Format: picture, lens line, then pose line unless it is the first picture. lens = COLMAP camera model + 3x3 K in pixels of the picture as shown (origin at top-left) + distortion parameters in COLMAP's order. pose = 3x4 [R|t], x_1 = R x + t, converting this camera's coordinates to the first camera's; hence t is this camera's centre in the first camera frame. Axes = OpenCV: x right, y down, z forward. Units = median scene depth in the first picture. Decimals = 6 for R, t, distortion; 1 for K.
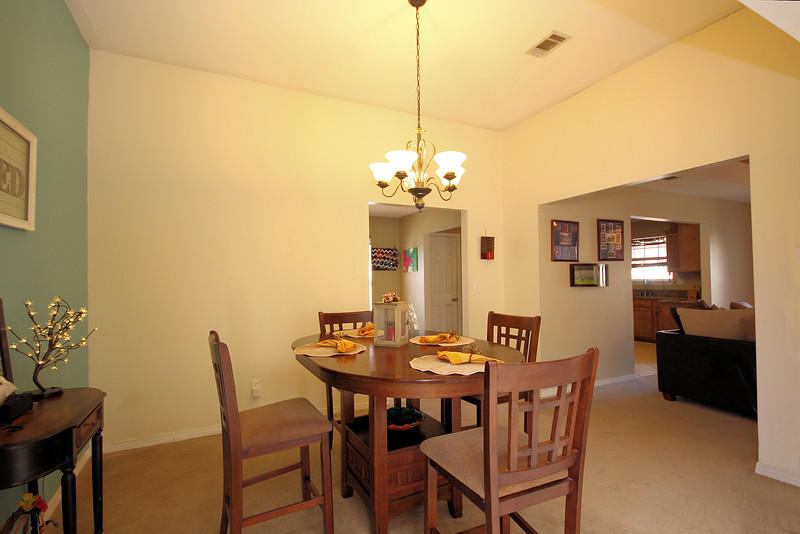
lens RADIAL K [[383.6, 0, 400.1], [0, 383.6, 273.5], [0, 0, 1]] dist [0.001123, 0.000246]
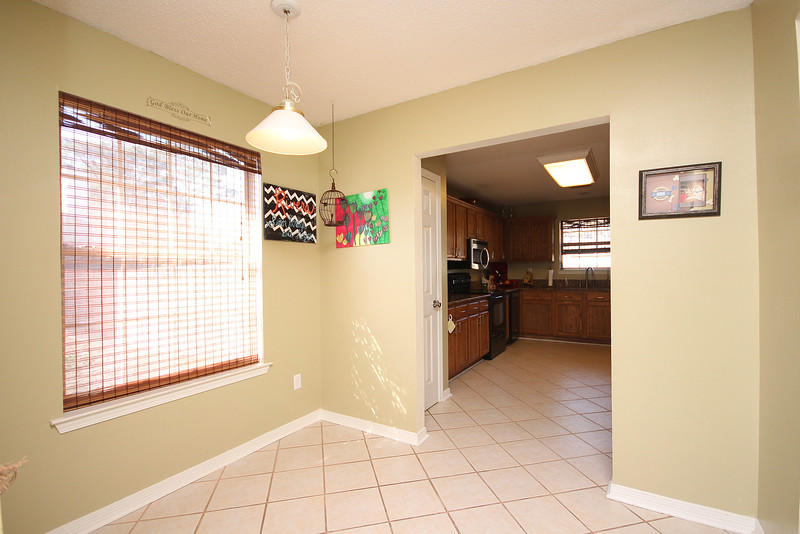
lens RADIAL K [[369.9, 0, 401.6], [0, 369.9, 270.6], [0, 0, 1]] dist [-0.002482, -0.000235]
pose [[0.843963, 0.001861, 0.536398, -0.163303], [-0.007486, 0.999937, 0.008309, 0.020404], [-0.536349, -0.011028, 0.843924, 0.624173]]
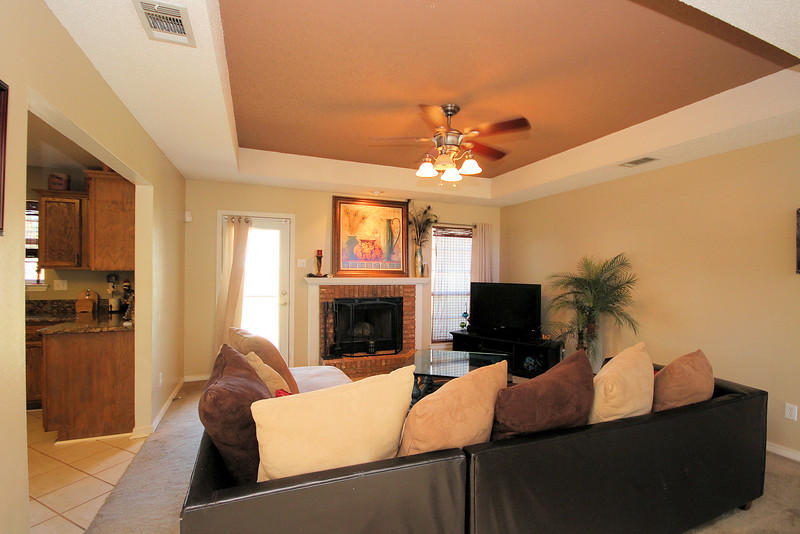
lens RADIAL K [[369.9, 0, 401.6], [0, 369.9, 270.6], [0, 0, 1]] dist [-0.002482, -0.000235]
pose [[0.083396, 0.011547, 0.996450, 0.248072], [-0.026116, 0.999615, -0.009398, -0.009205], [-0.996174, -0.025239, 0.083665, 0.494064]]
